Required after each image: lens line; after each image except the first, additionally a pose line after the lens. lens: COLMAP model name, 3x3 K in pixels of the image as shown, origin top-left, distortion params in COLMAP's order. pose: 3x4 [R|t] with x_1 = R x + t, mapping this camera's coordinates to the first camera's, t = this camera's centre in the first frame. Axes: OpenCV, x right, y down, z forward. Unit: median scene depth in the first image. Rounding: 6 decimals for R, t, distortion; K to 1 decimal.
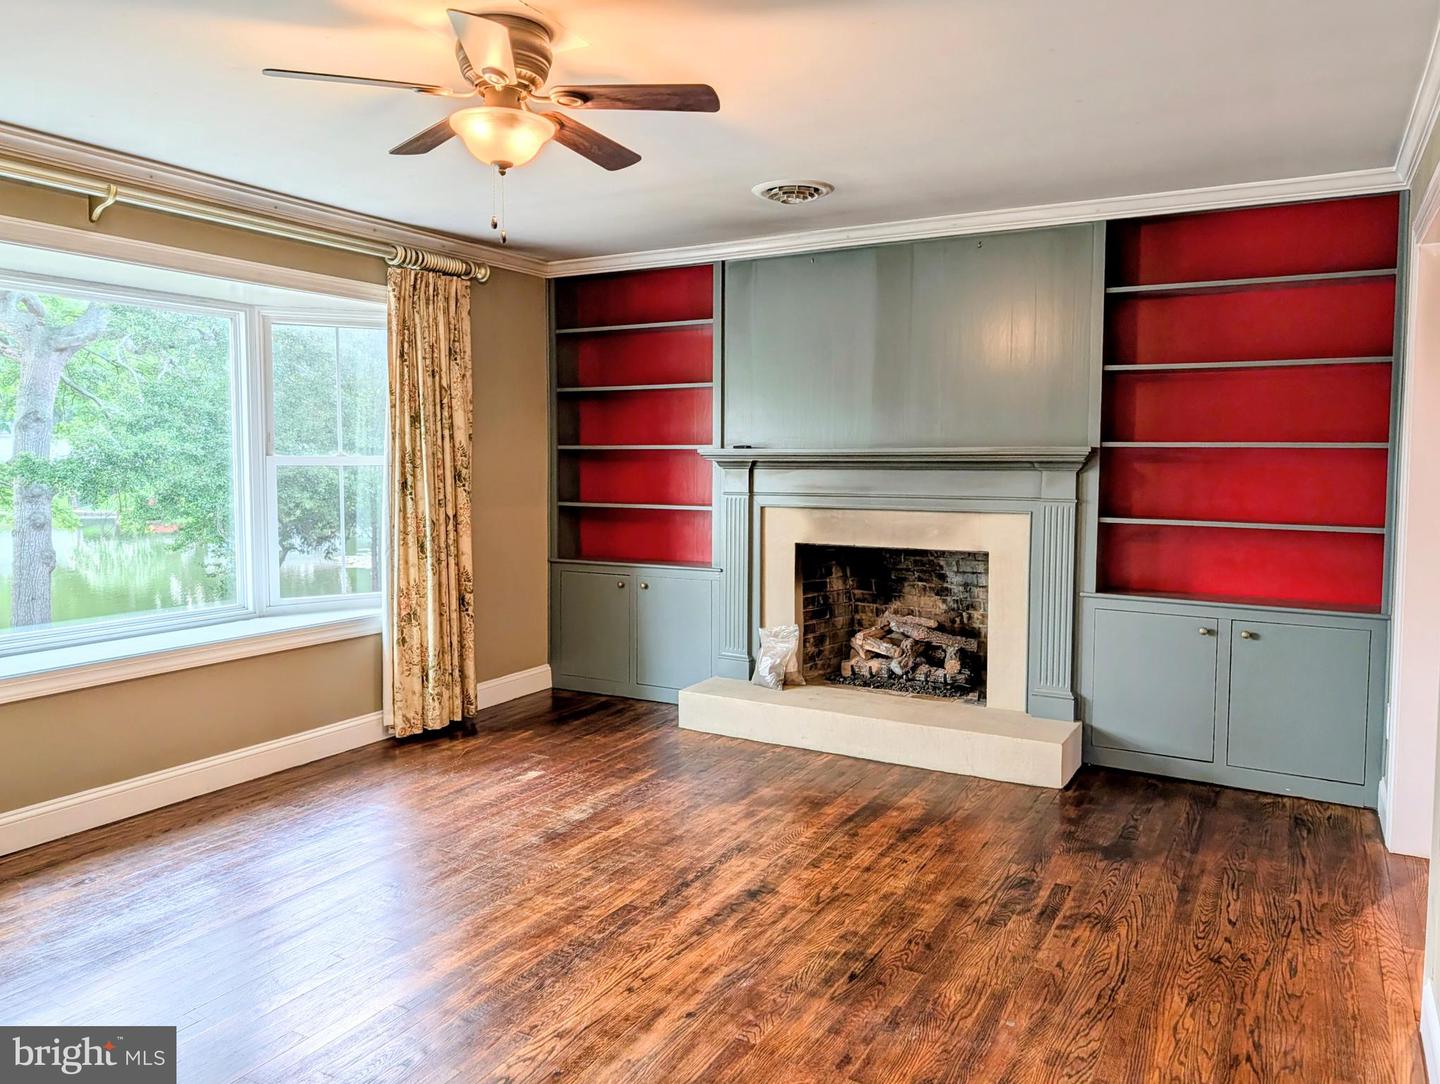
lens RADIAL K [[1042.7, 0, 720.0], [0, 1042.7, 542.0], [0, 0, 1]] dist [0.040012, -0.002299]
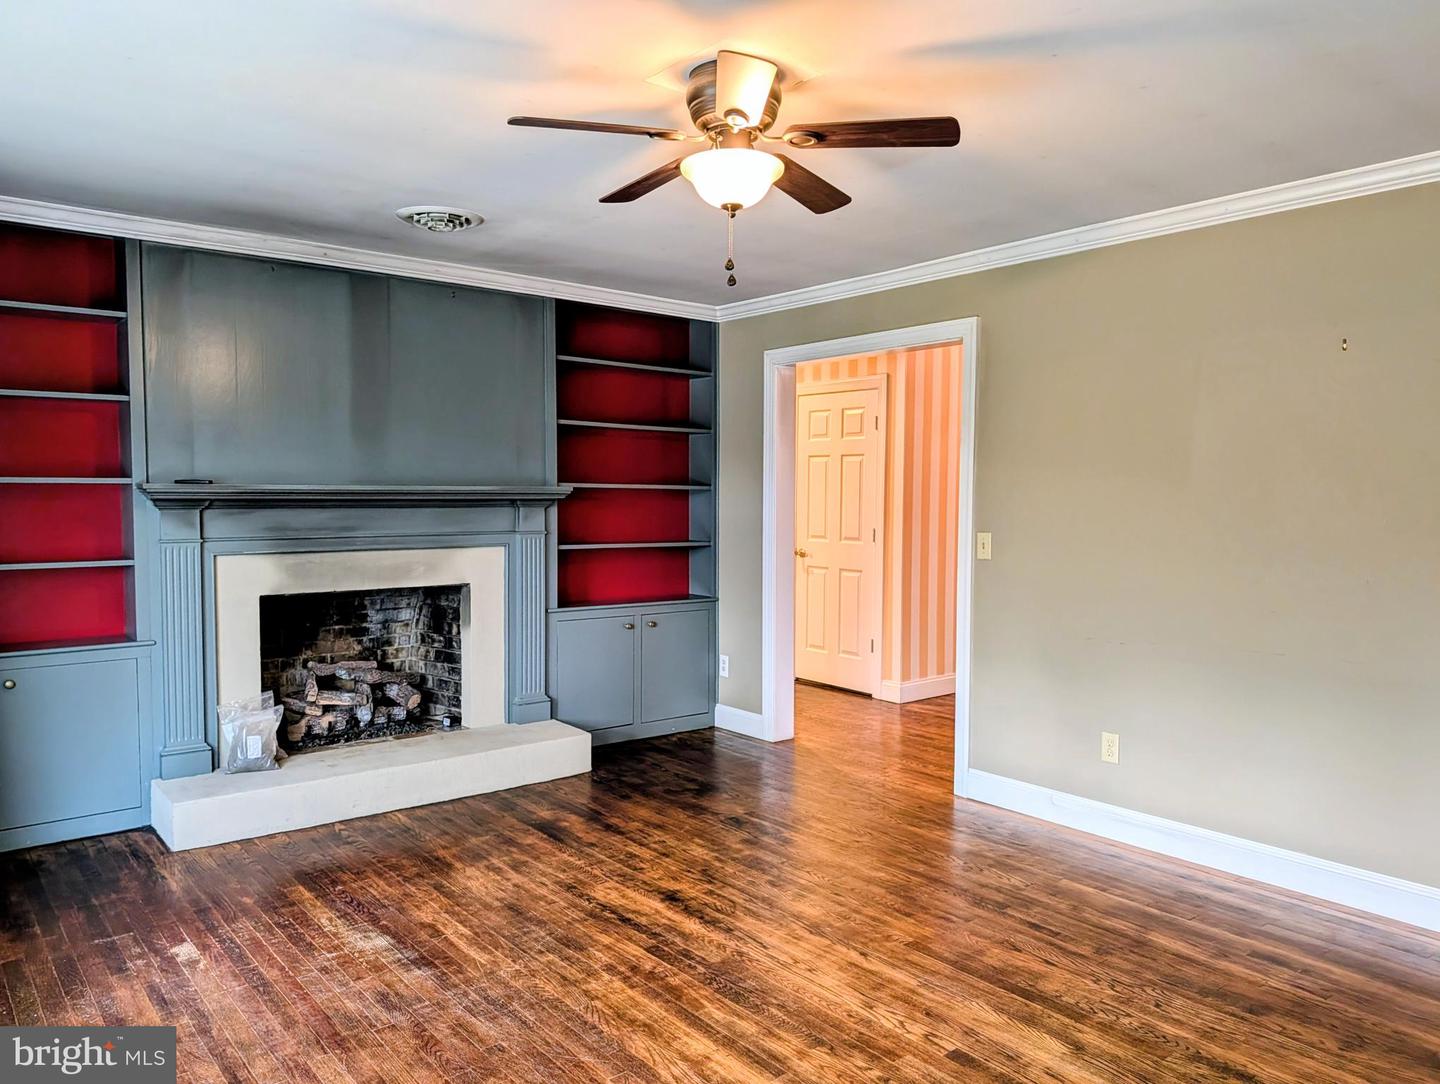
lens RADIAL K [[1034.4, 0, 723.2], [0, 1034.4, 567.9], [0, 0, 1]] dist [0.027328, -0.005181]
pose [[0.362305, -0.068457, 0.929542, -0.692671], [0.074505, 0.996235, 0.044329, -0.037198], [-0.929077, 0.053195, 0.366042, 0.403452]]
